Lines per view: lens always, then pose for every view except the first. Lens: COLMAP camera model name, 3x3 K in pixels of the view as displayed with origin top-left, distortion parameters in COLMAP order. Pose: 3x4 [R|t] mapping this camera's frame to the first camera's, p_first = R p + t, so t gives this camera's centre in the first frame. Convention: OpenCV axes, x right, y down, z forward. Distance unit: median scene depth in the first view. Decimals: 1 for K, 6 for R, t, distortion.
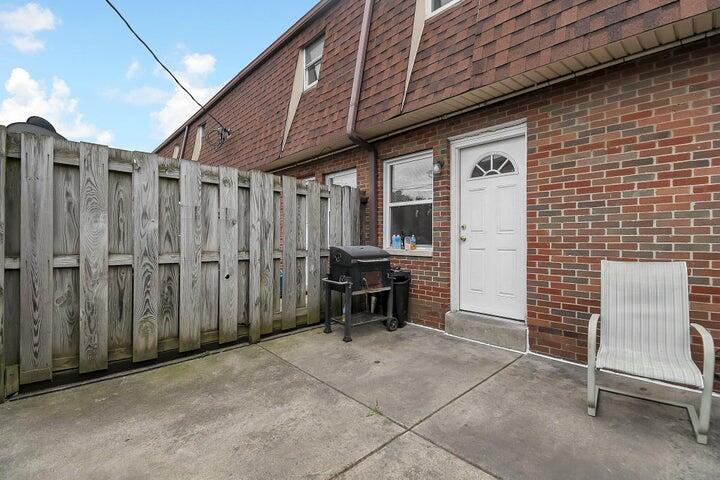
lens RADIAL K [[323.3, 0, 361.1], [0, 323.3, 235.4], [0, 0, 1]] dist [0.028518, -0.033578]
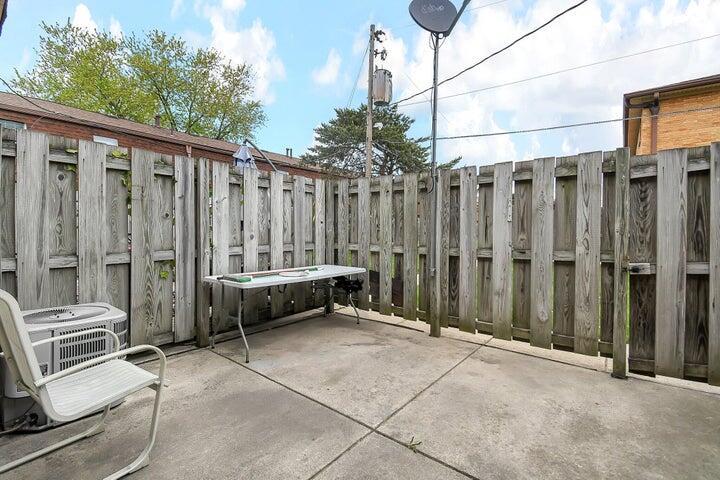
lens RADIAL K [[323.3, 0, 361.1], [0, 323.3, 235.4], [0, 0, 1]] dist [0.028518, -0.033578]
pose [[-0.991380, -0.006985, -0.130832, 0.172884], [-0.007356, 0.999970, 0.002349, -0.003931], [0.130812, 0.003291, -0.991402, 1.069527]]
